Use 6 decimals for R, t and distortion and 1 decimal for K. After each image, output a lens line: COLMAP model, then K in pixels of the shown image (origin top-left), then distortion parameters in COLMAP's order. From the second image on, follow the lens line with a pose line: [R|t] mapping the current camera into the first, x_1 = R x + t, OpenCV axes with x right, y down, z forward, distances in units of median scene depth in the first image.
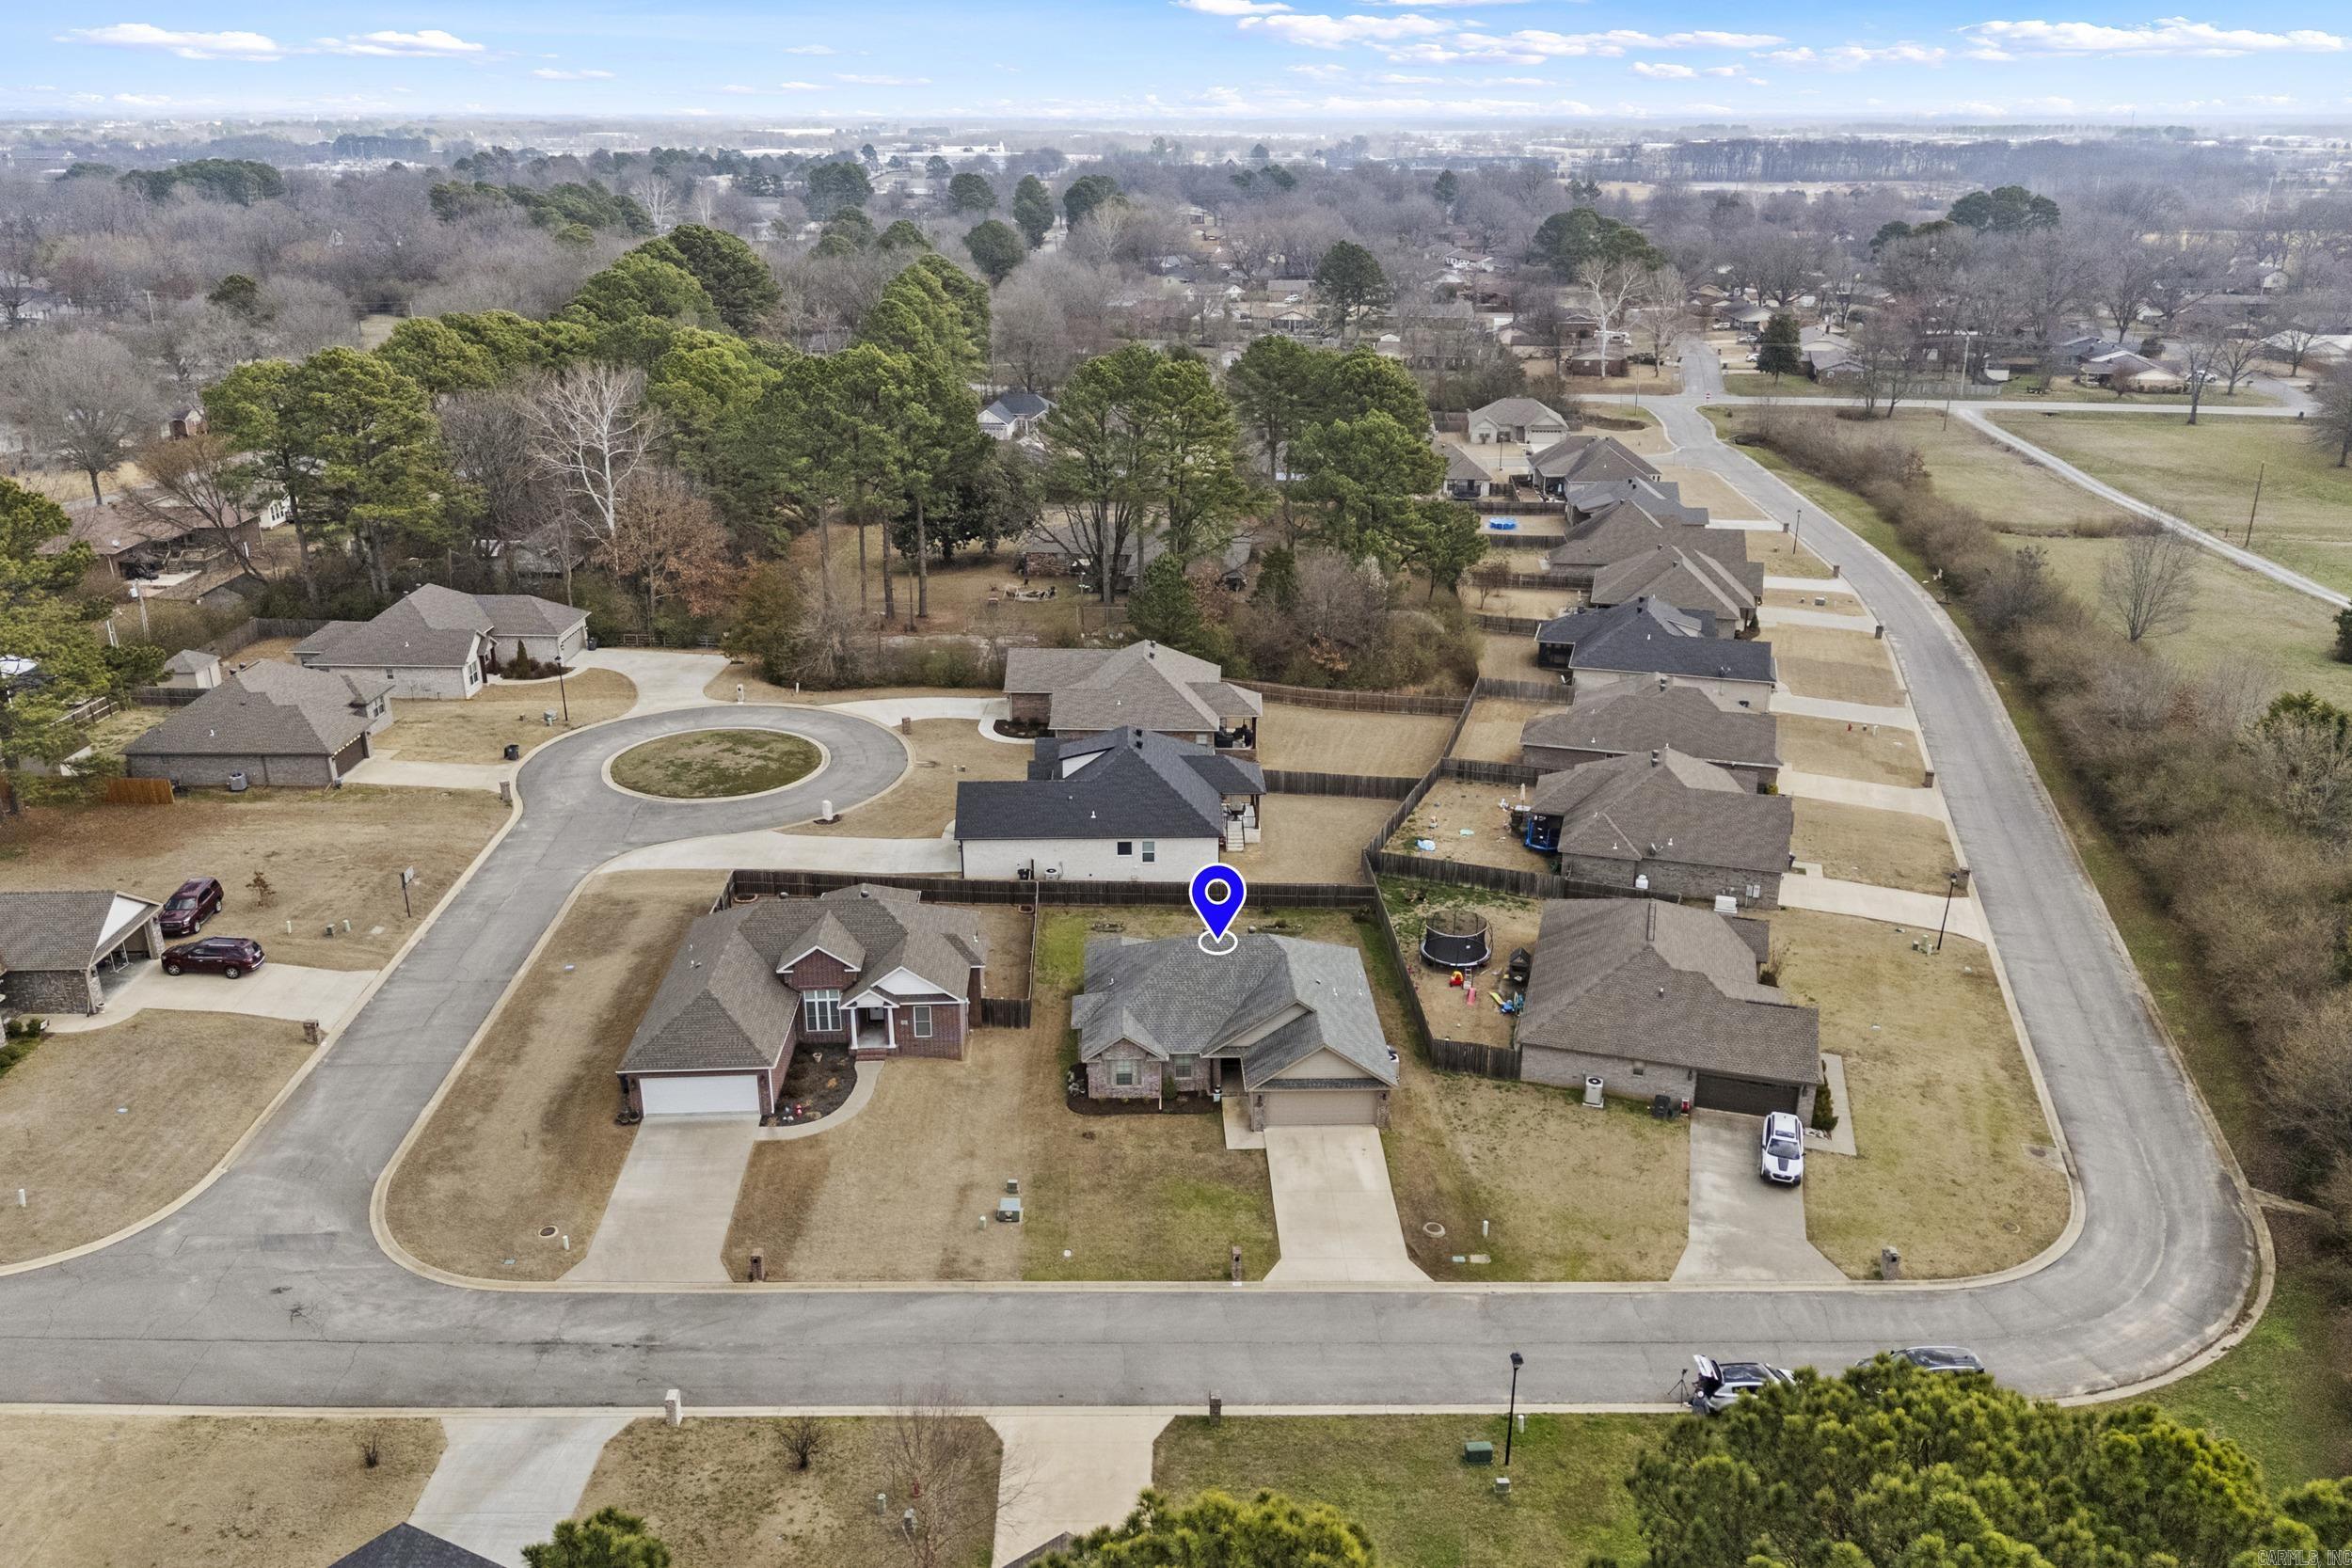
lens RADIAL K [[1904.5, 0, 1176.0], [0, 1904.5, 784.0], [0, 0, 1]] dist [0.009265, 0.003995]
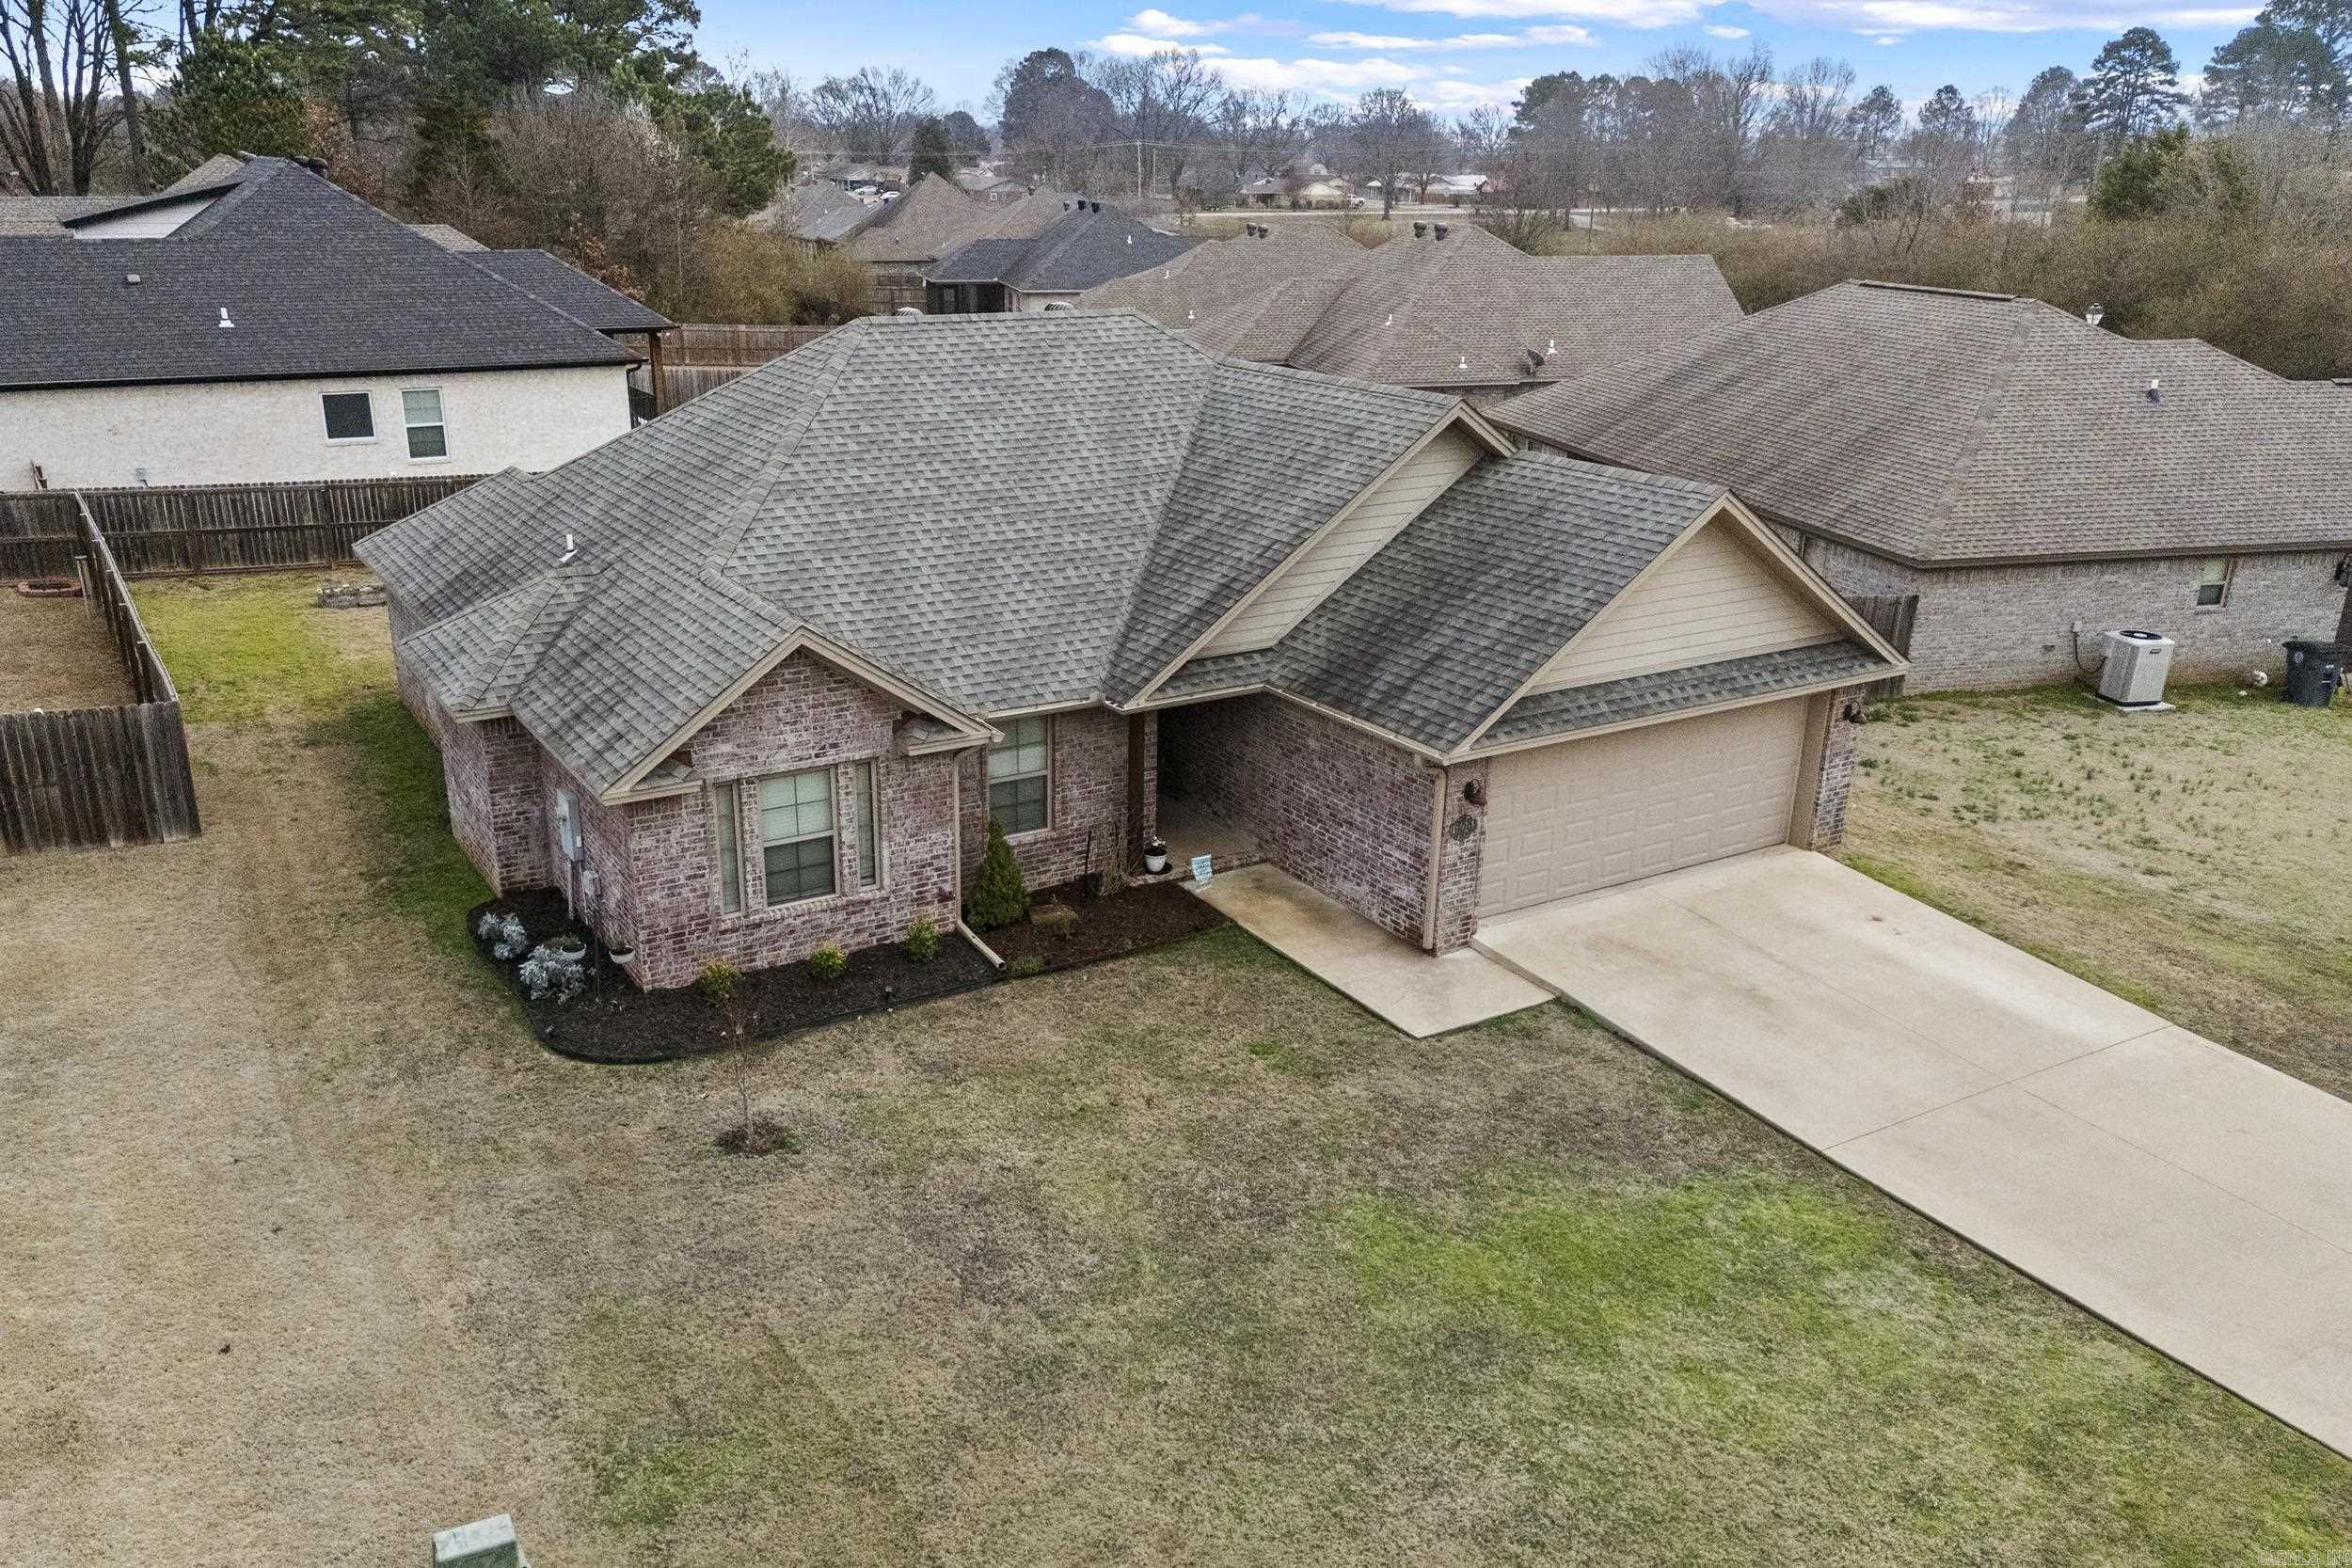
lens RADIAL K [[1904.5, 0, 1176.0], [0, 1904.5, 784.0], [0, 0, 1]] dist [0.009265, 0.003995]
pose [[0.861362, -0.152511, 0.484558, -0.092677], [0.173166, 0.984890, 0.002161, 0.152518], [-0.477566, 0.082047, 0.874757, 0.793999]]
